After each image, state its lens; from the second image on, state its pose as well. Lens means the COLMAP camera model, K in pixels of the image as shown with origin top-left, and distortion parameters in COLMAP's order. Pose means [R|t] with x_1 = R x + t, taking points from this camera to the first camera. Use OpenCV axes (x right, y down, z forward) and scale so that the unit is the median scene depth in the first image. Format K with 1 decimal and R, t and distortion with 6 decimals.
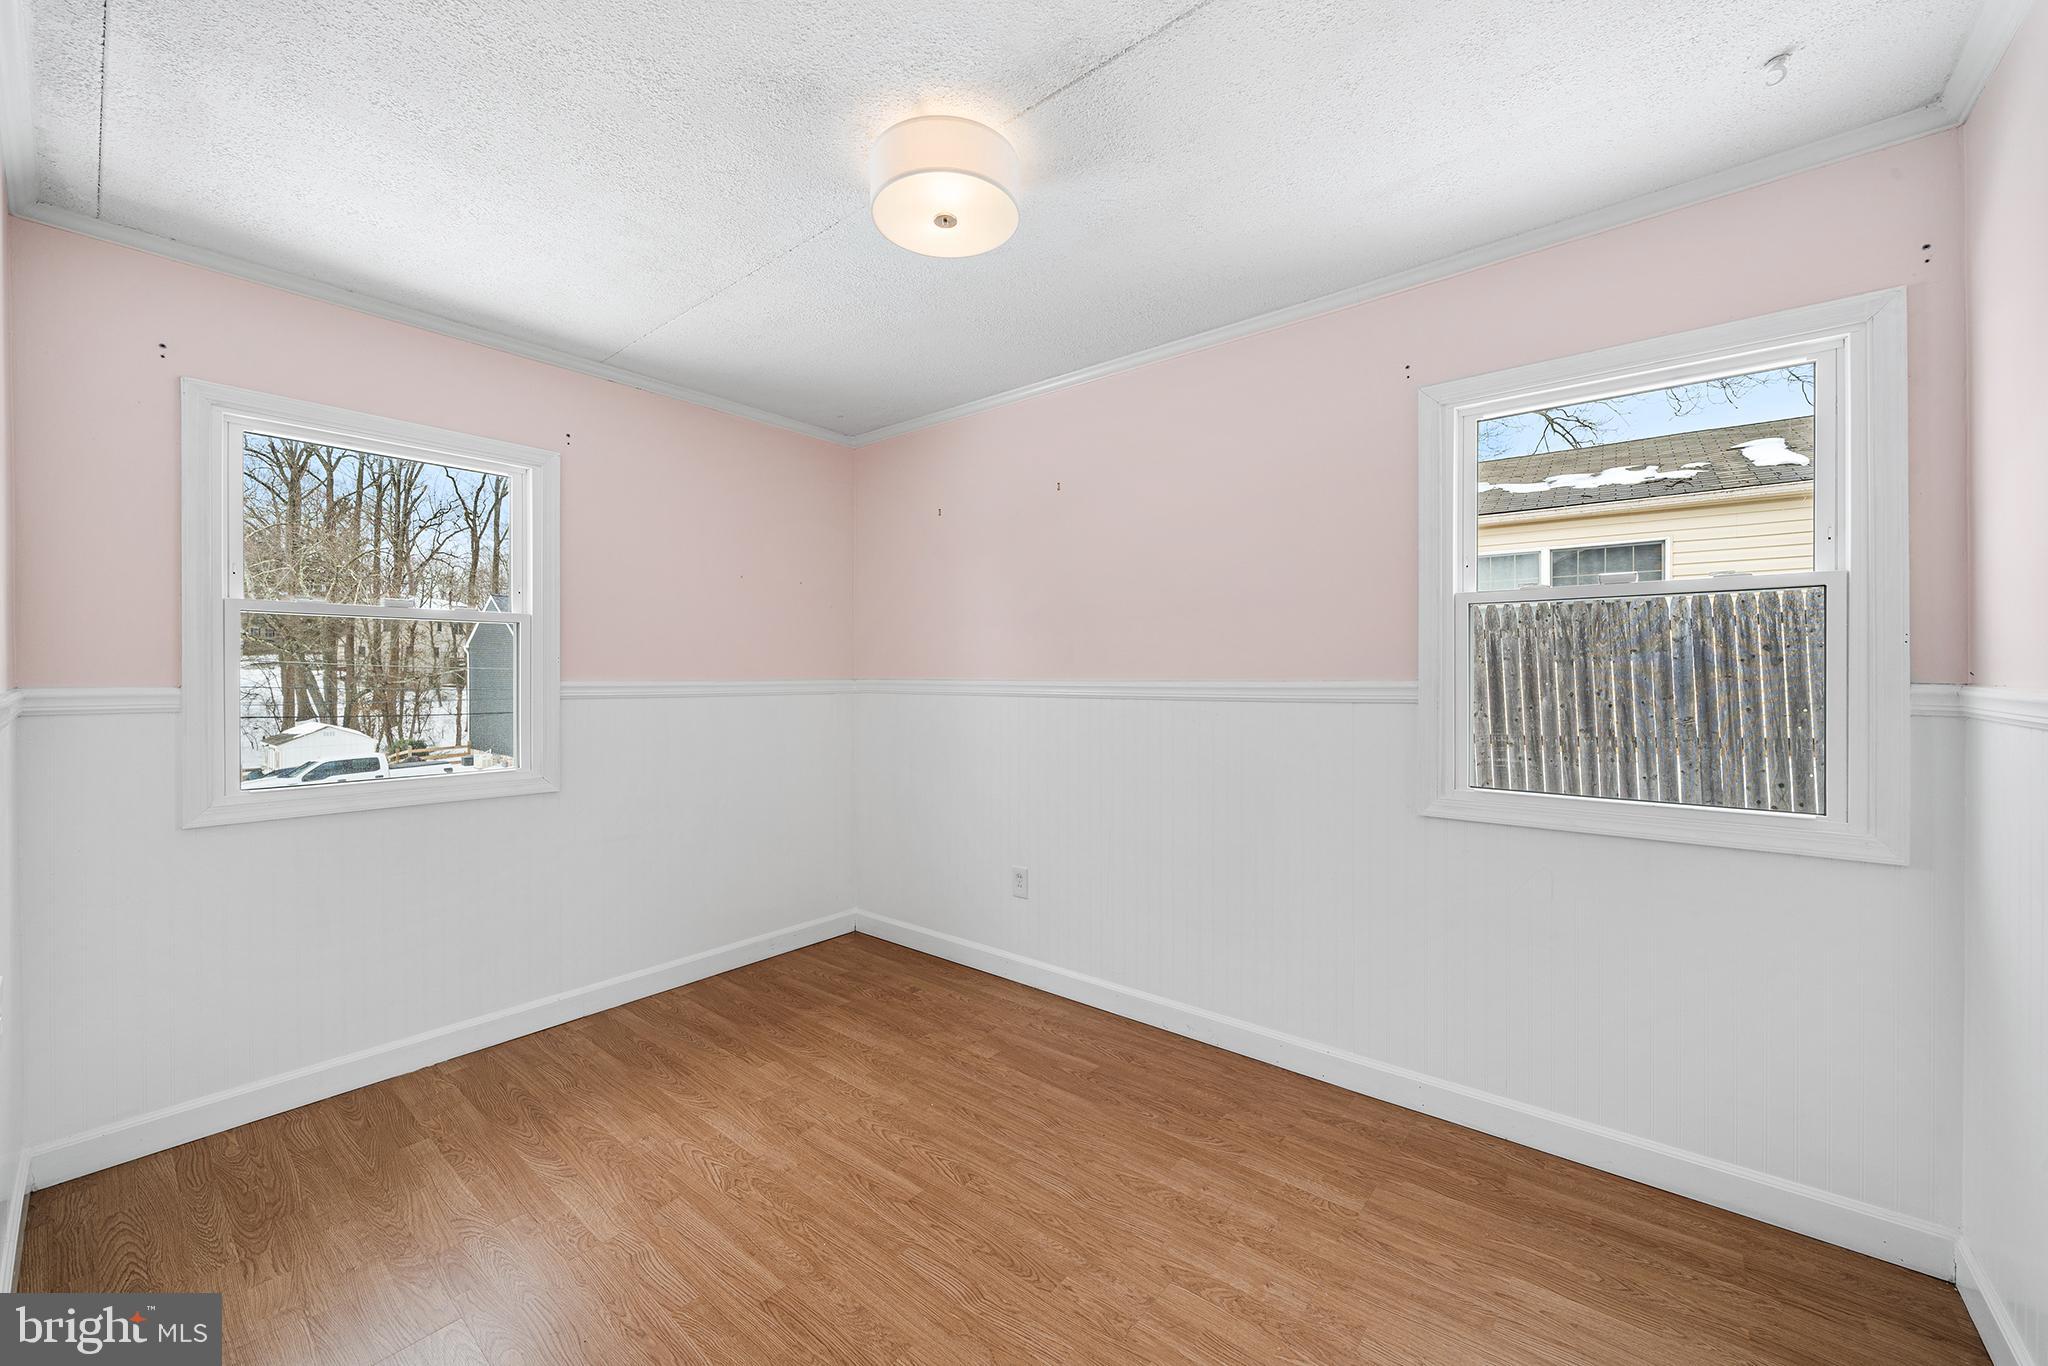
lens RADIAL K [[787.1, 0, 1028.6], [0, 787.1, 675.5], [0, 0, 1]] dist [0.000401, -0.000002]
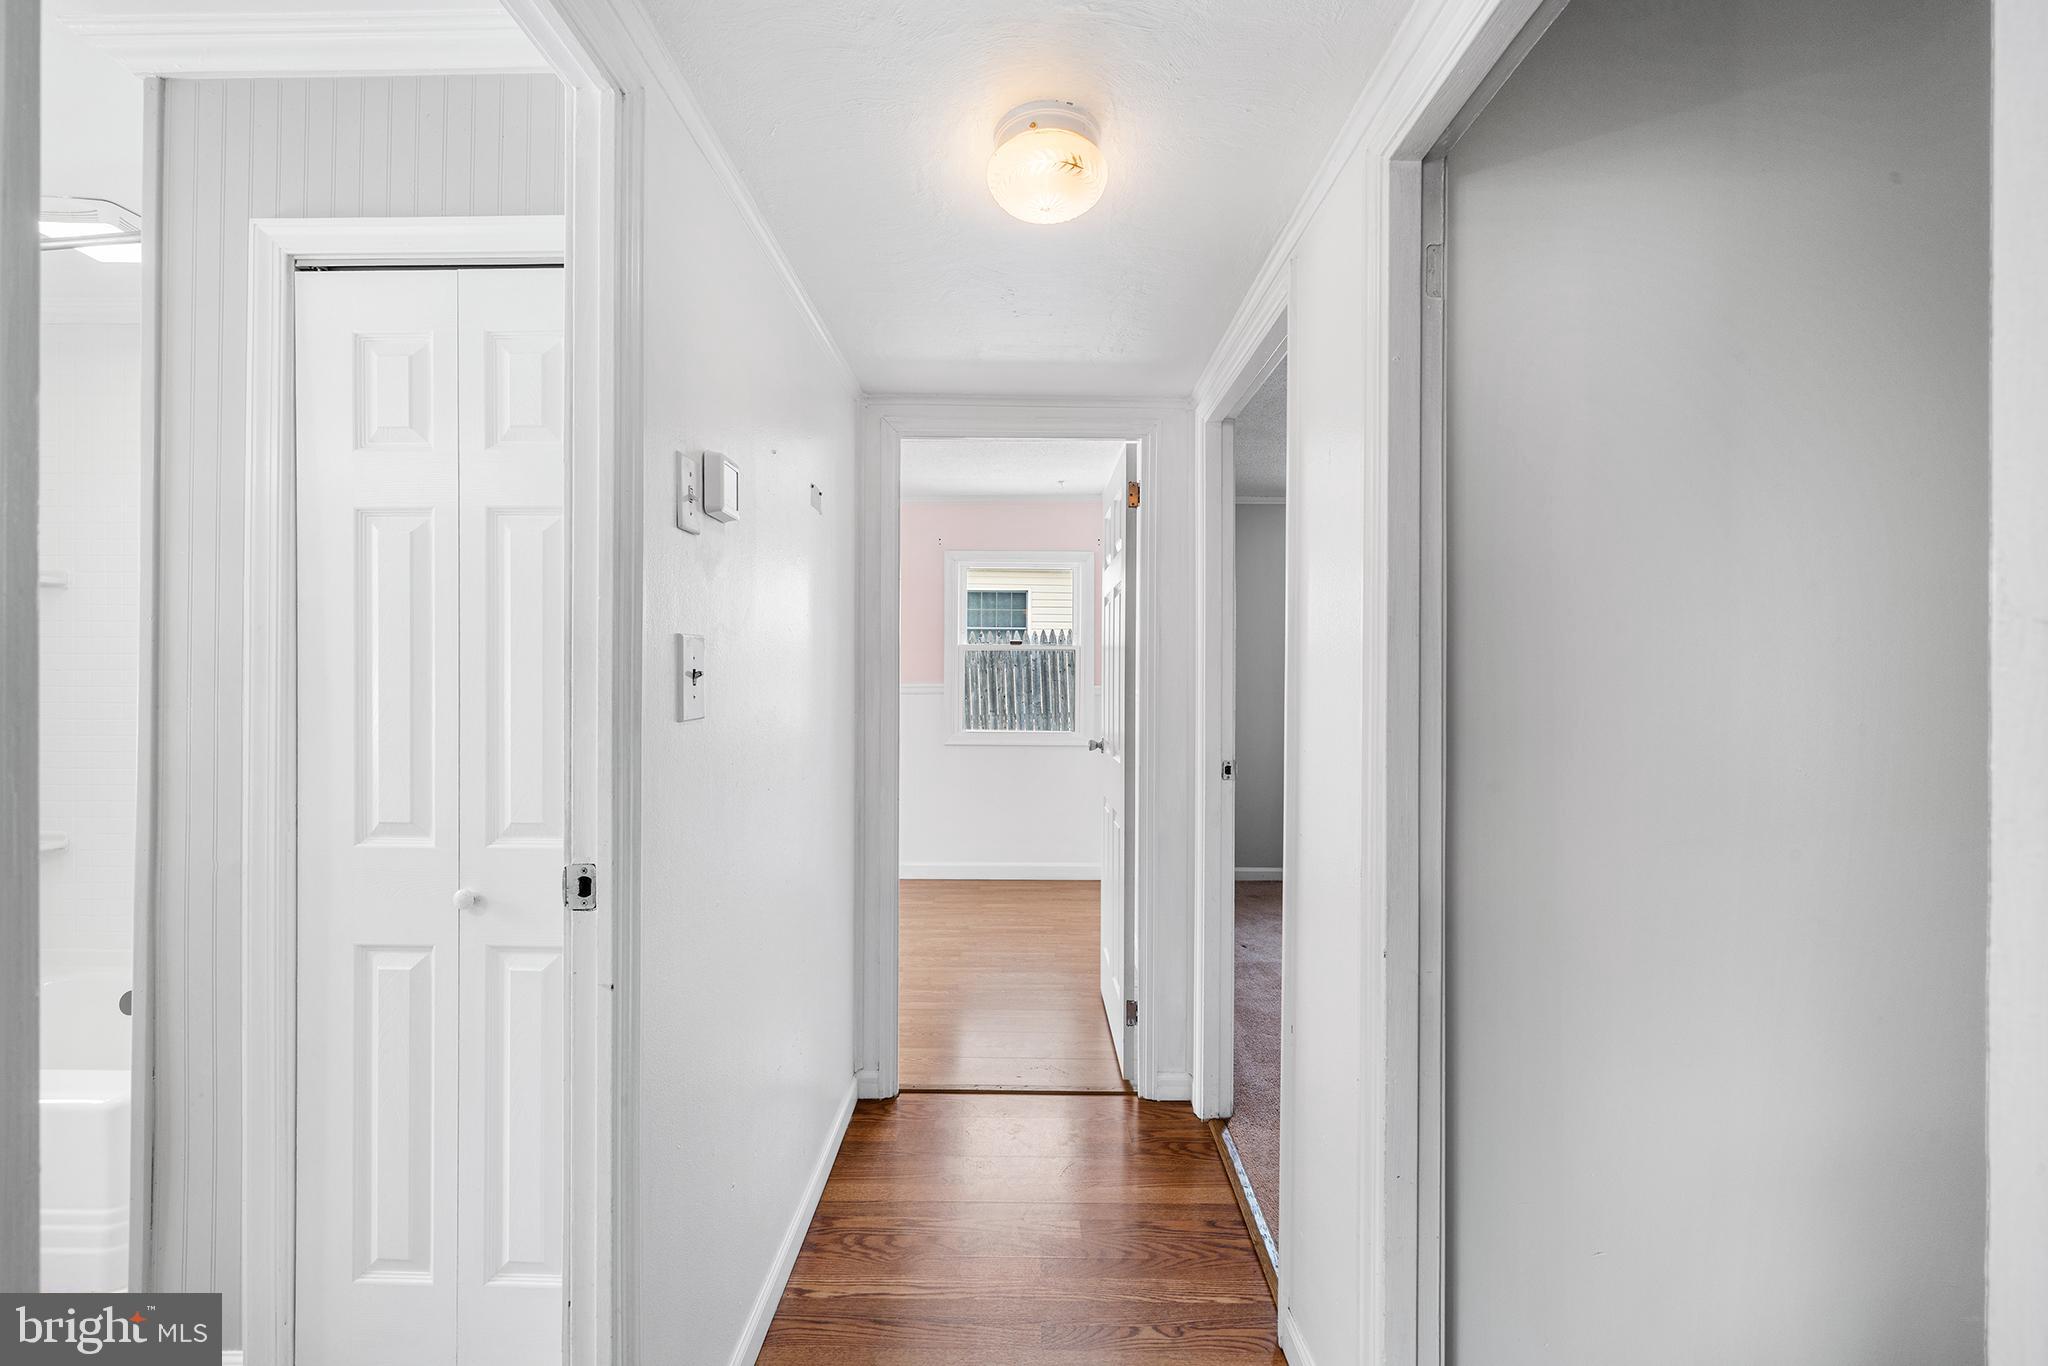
lens RADIAL K [[826.4, 0, 1021.7], [0, 826.4, 679.0], [0, 0, 1]] dist [0.000430, 0.000032]
pose [[0.780128, 0.003133, 0.625612, -0.378836], [-0.005742, 0.999981, 0.002152, -0.005014], [-0.625593, -0.005271, 0.780132, -0.455258]]
